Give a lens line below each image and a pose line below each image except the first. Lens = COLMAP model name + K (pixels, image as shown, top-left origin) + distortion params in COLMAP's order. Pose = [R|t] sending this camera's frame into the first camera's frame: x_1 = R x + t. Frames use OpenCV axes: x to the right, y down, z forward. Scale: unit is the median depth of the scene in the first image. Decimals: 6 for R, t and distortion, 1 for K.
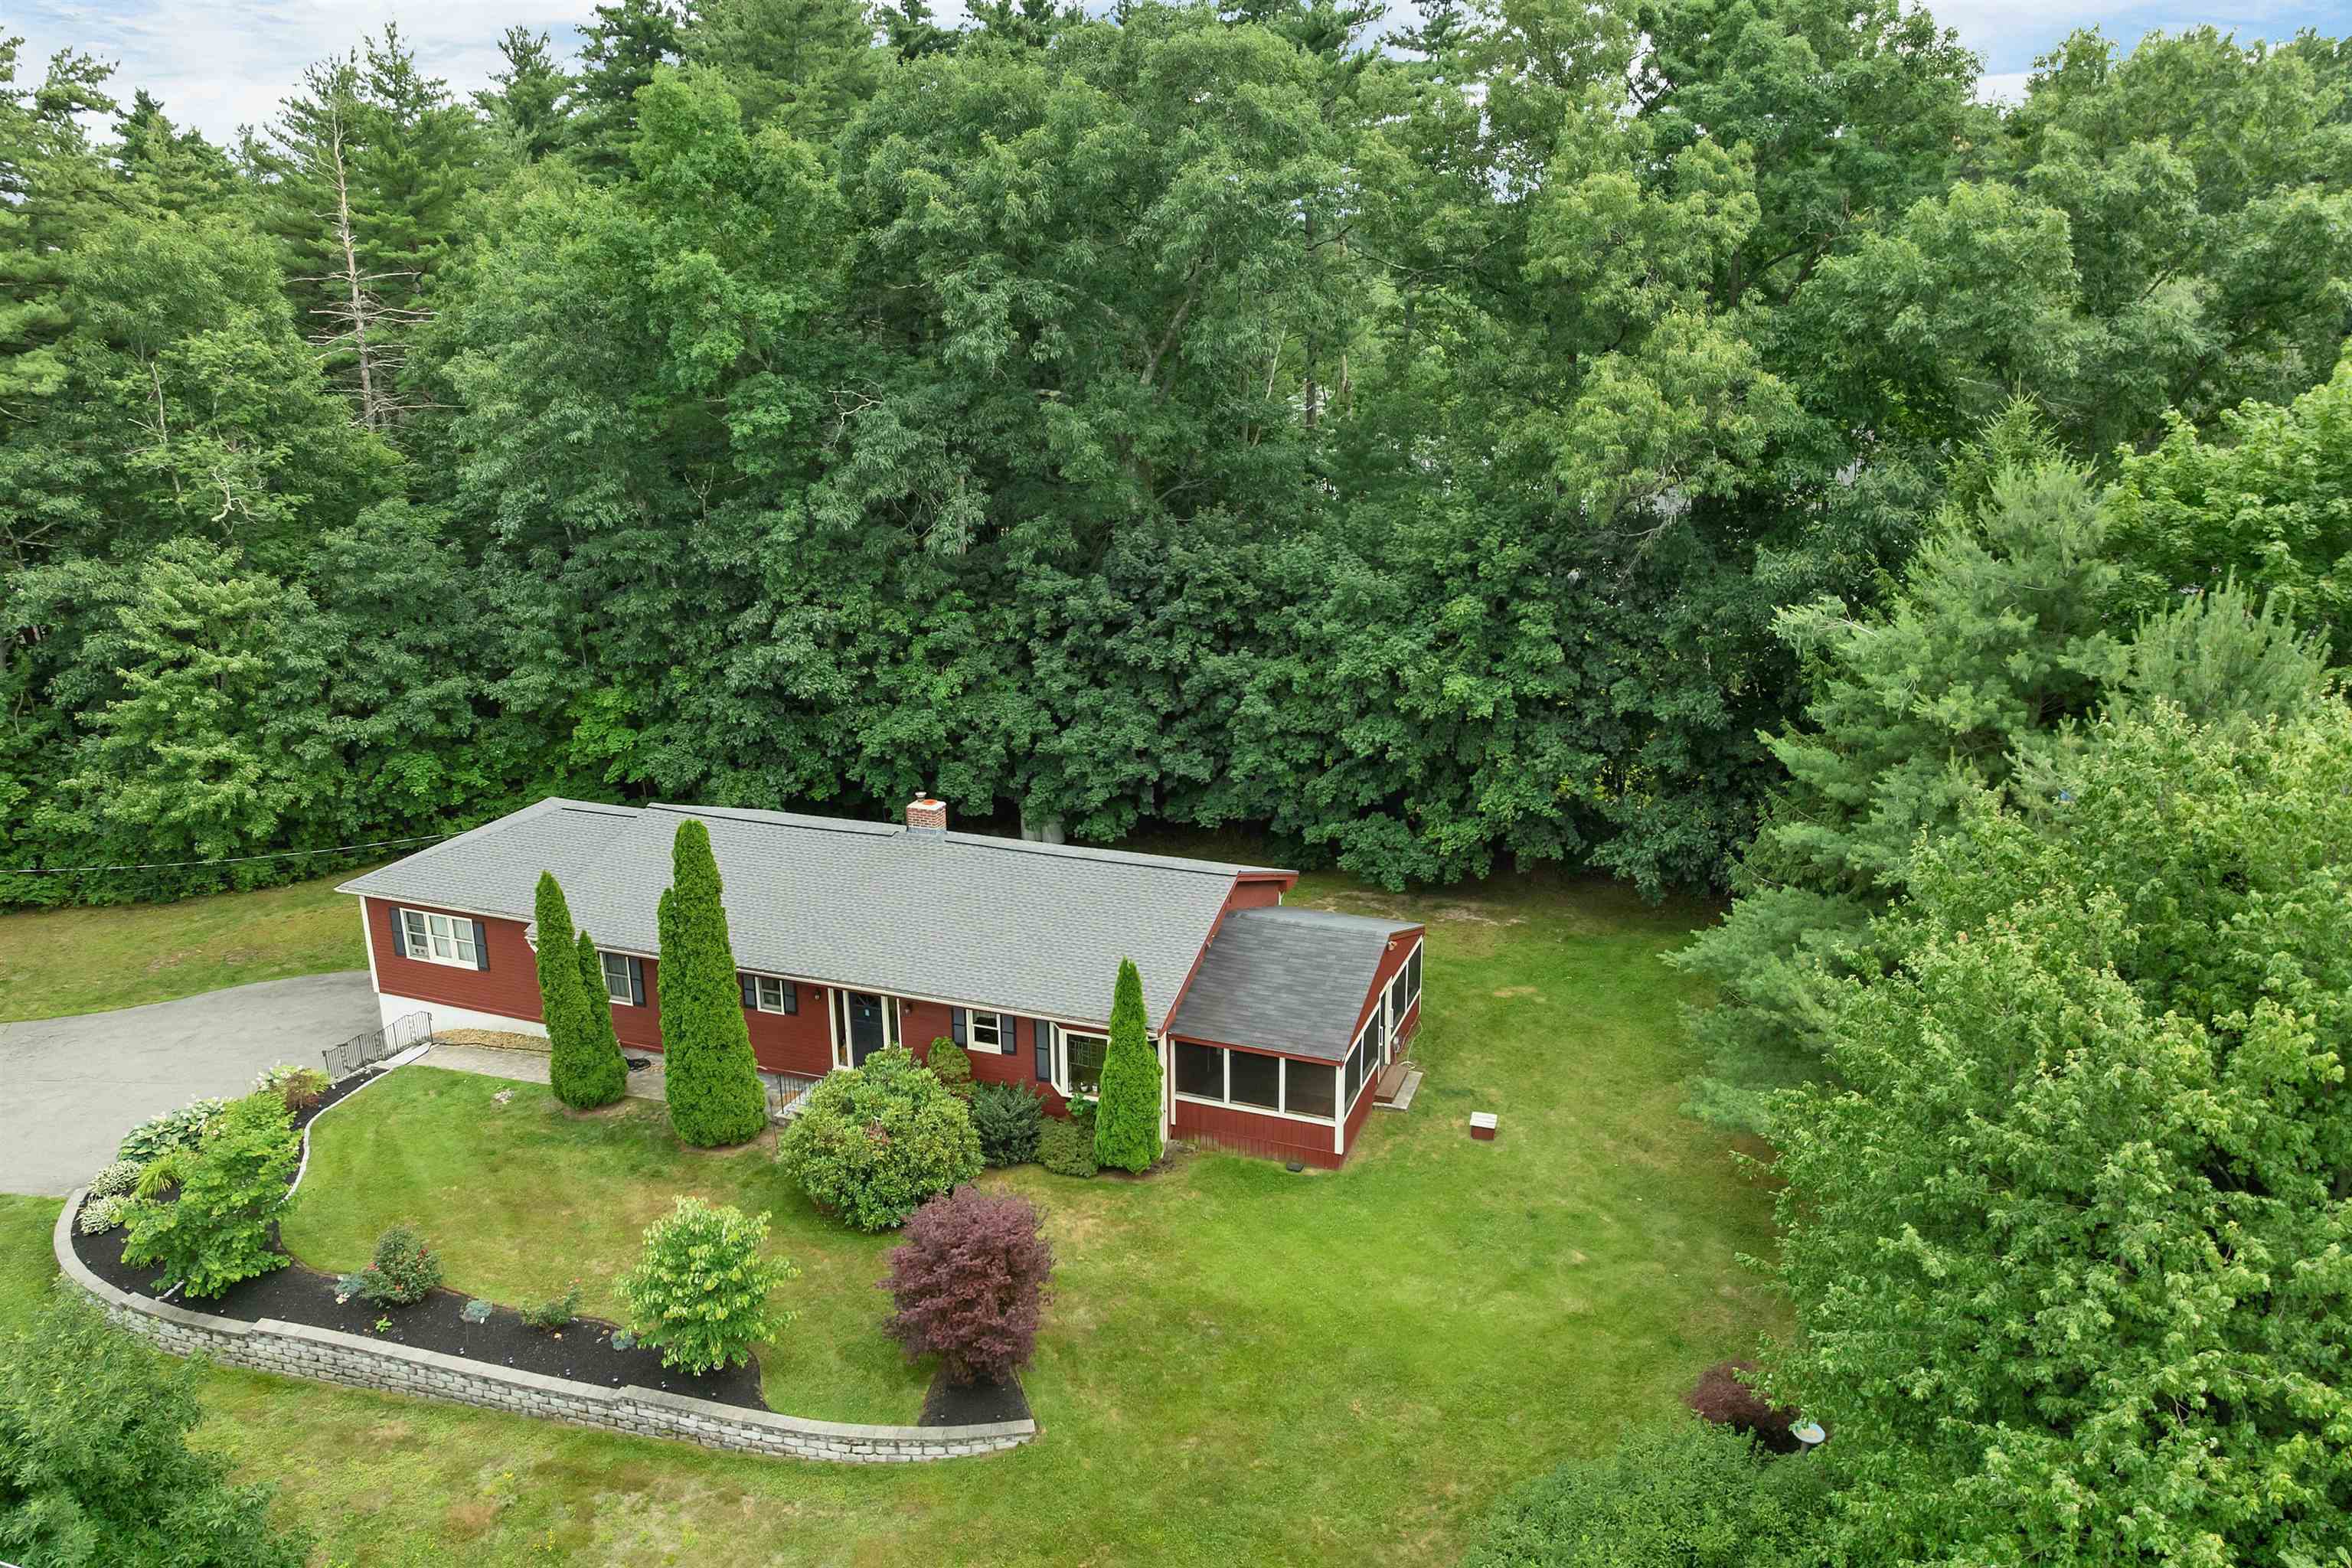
lens RADIAL K [[1687.3, 0, 1181.3], [0, 1687.3, 784.5], [0, 0, 1]] dist [-0.033157, -0.009391]
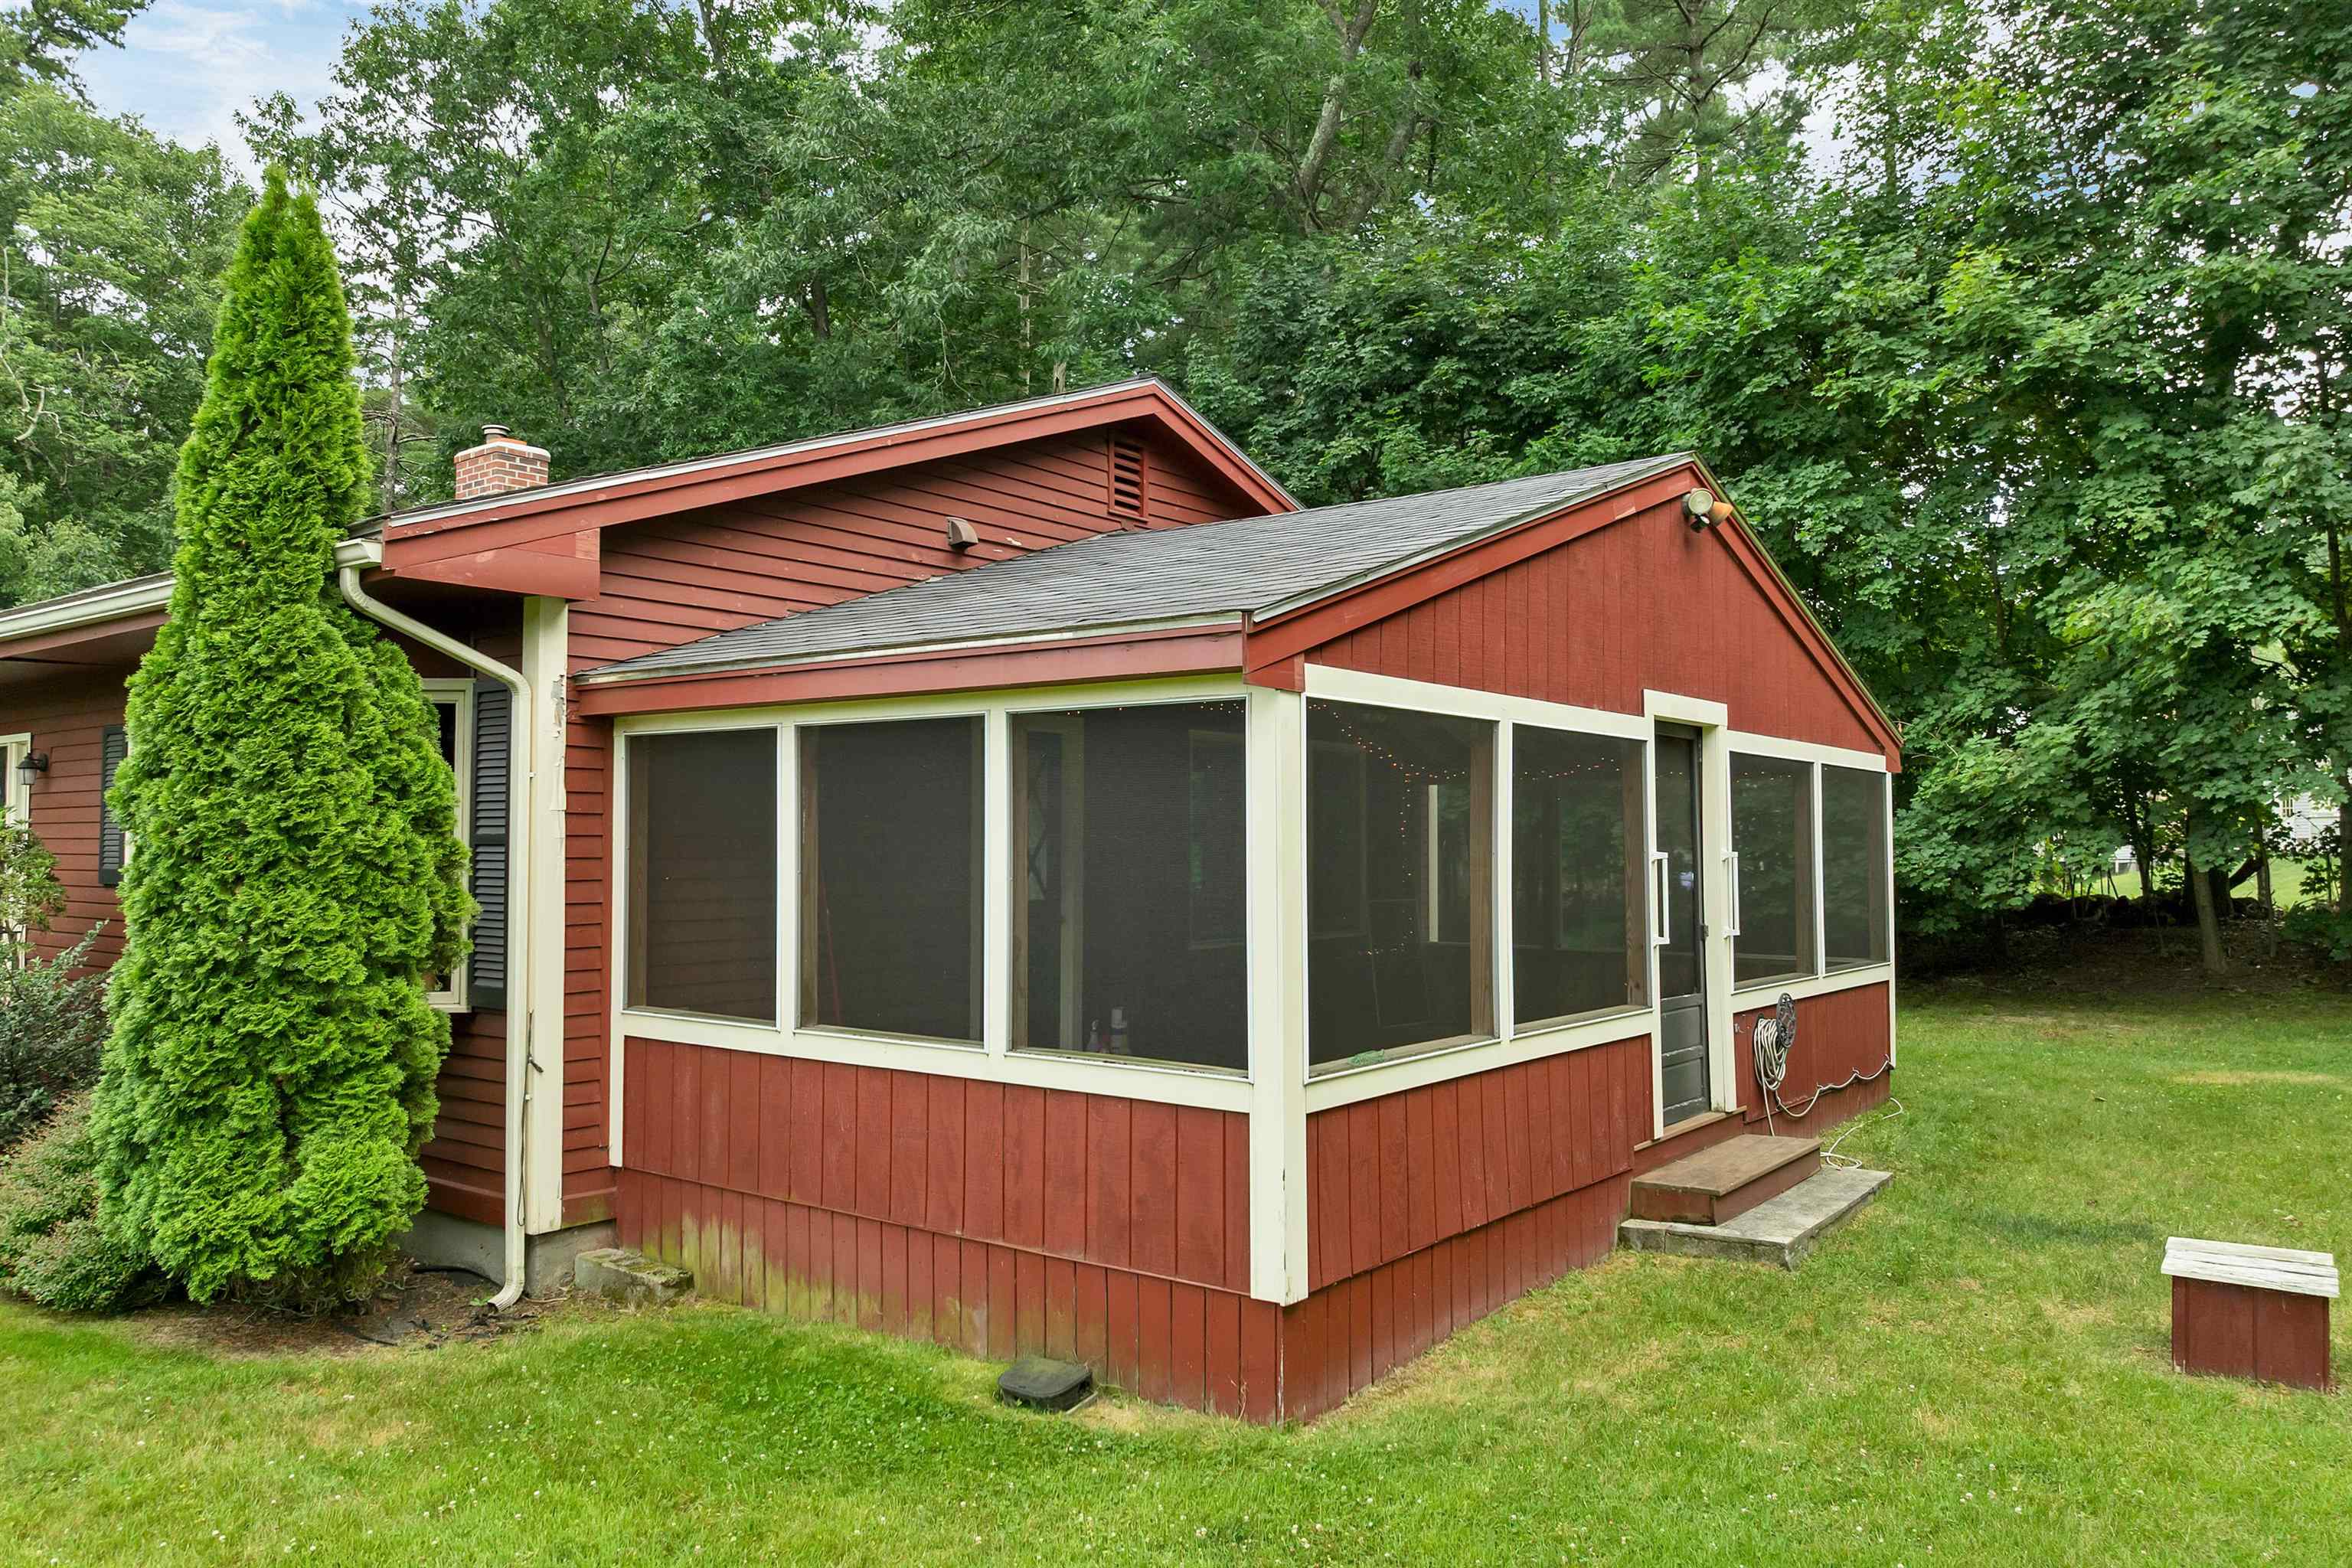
lens RADIAL K [[1700.4, 0, 1176.0], [0, 1700.4, 784.0], [0, 0, 1]] dist [-0.045048, 0.004646]
pose [[0.957416, -0.000241, -0.288712, 0.094436], [-0.095072, 0.943963, -0.316062, 0.162481], [0.272609, 0.330051, 0.903742, 0.607230]]
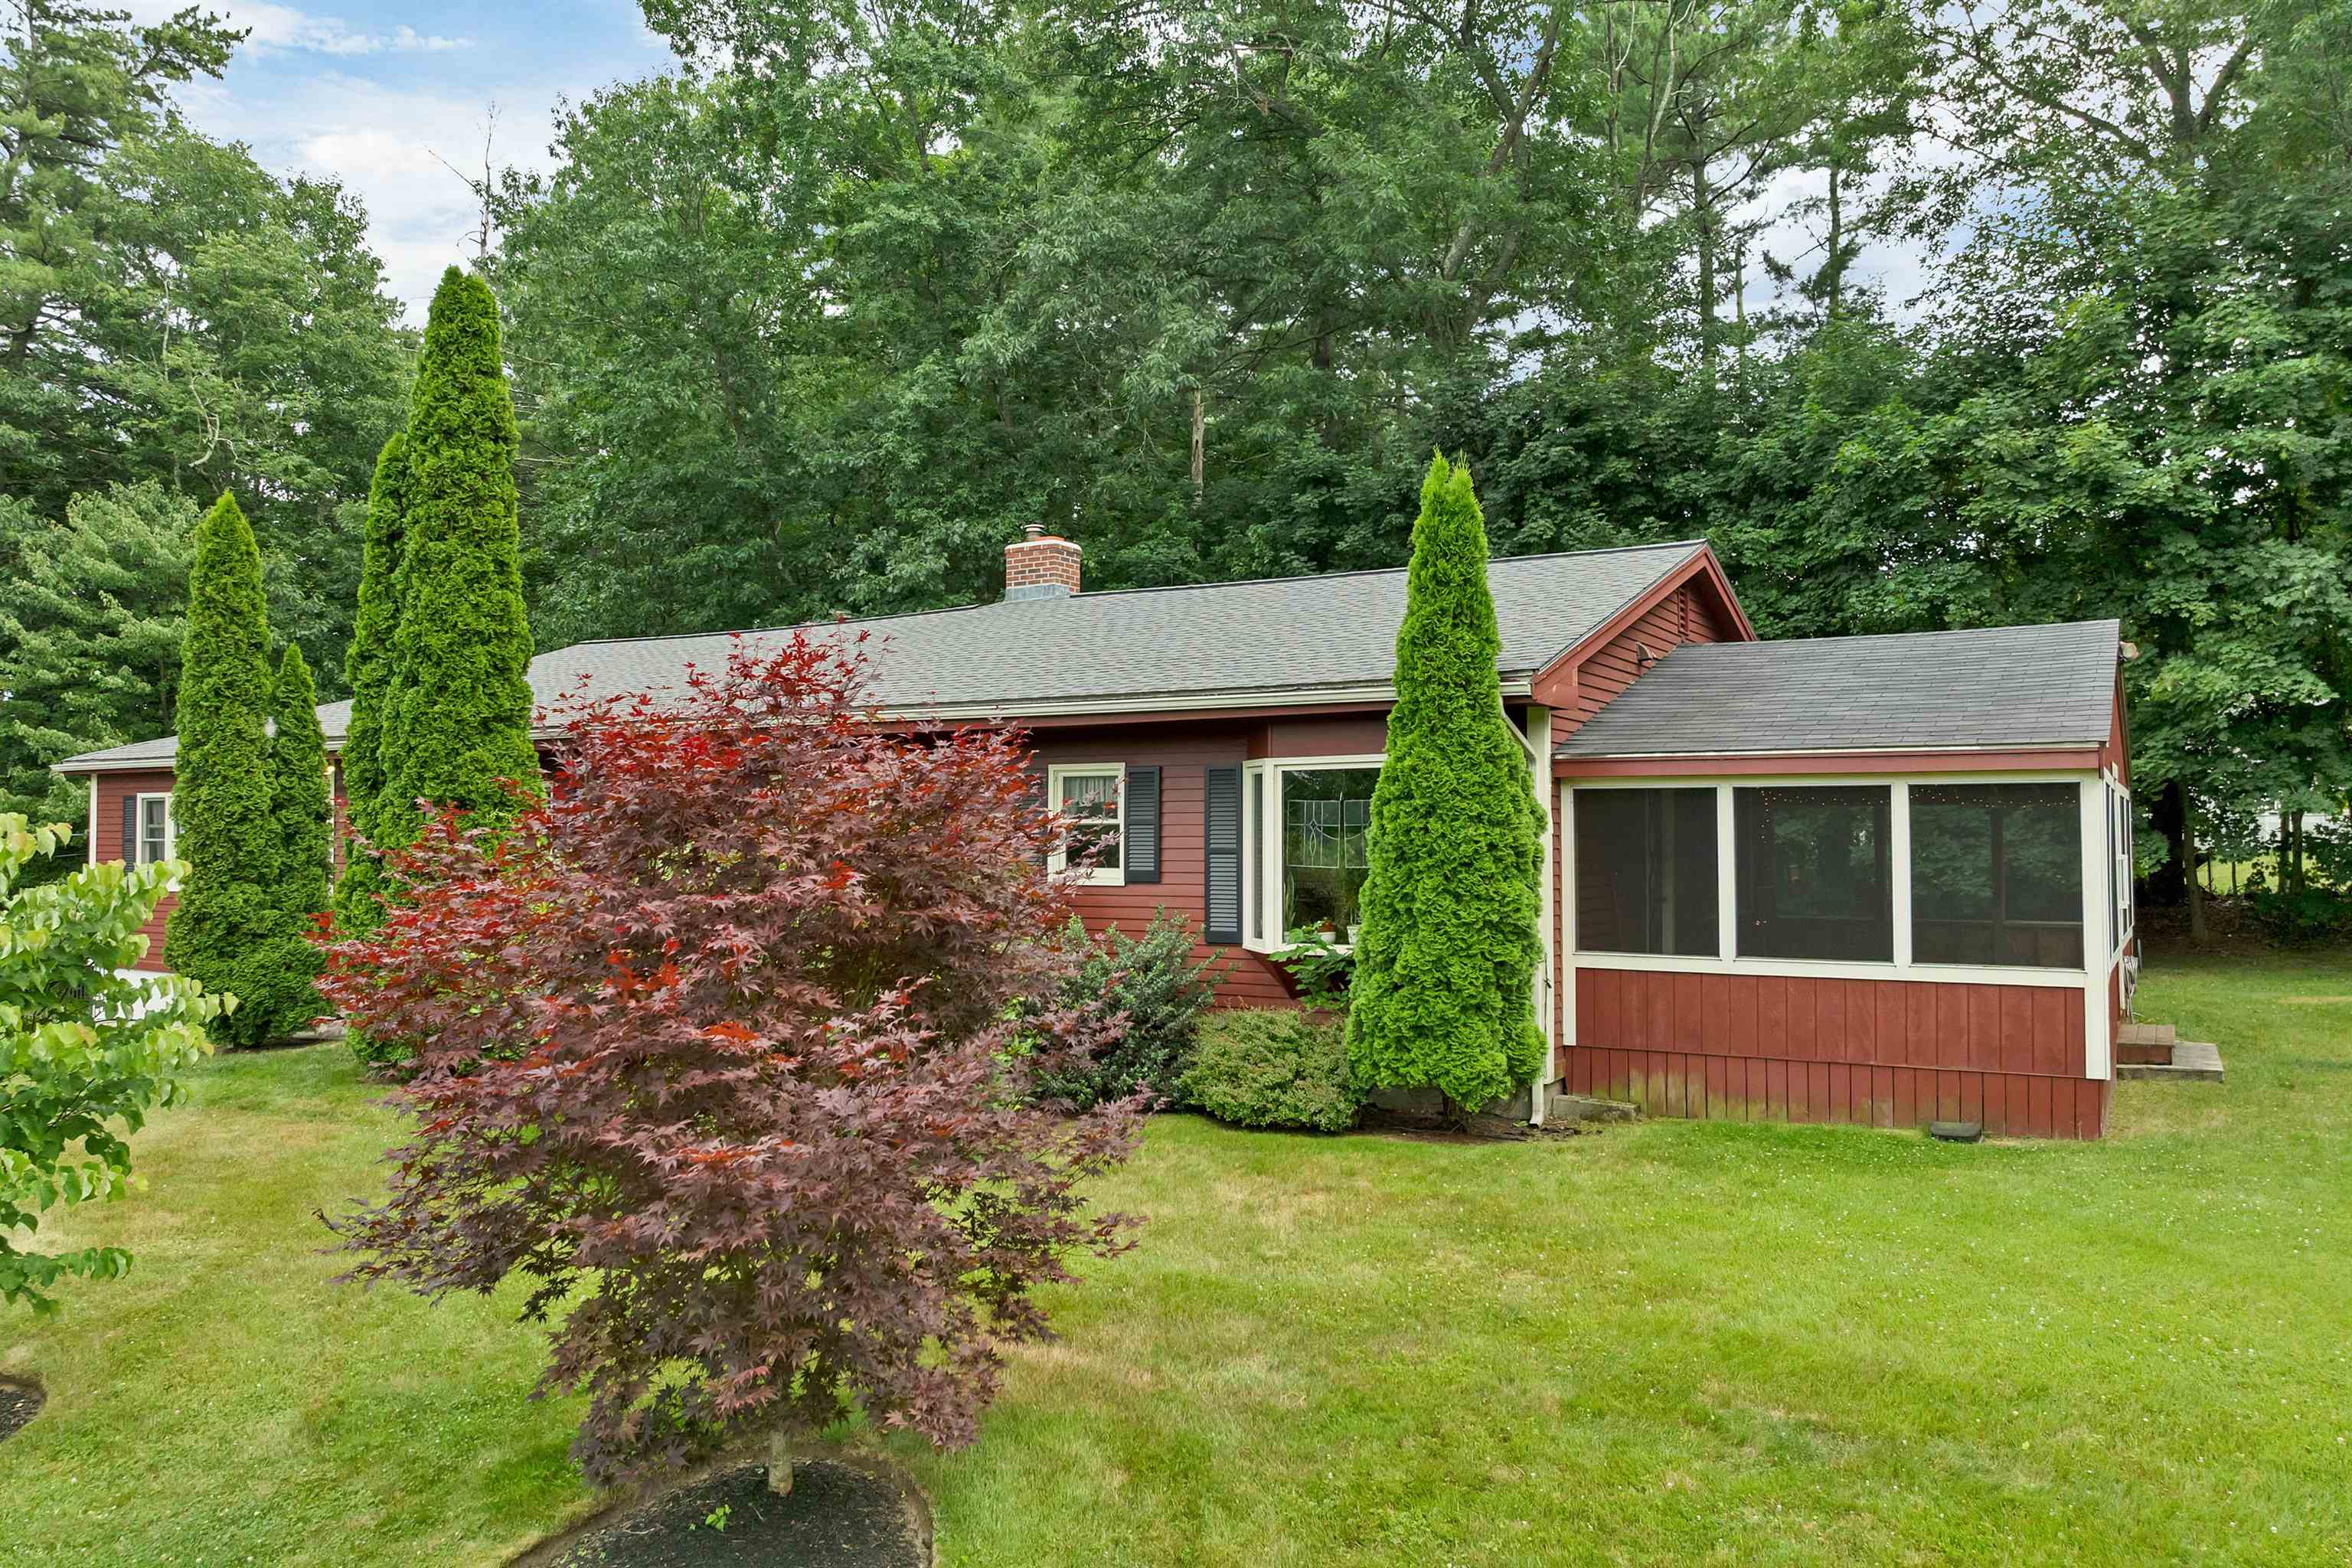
lens RADIAL K [[1687.3, 0, 1181.3], [0, 1687.3, 784.5], [0, 0, 1]] dist [-0.033157, -0.009391]
pose [[0.983477, 0.002994, -0.181009, -0.015933], [-0.061761, 0.945427, -0.319928, 0.201844], [0.170173, 0.325821, 0.929990, 0.474320]]
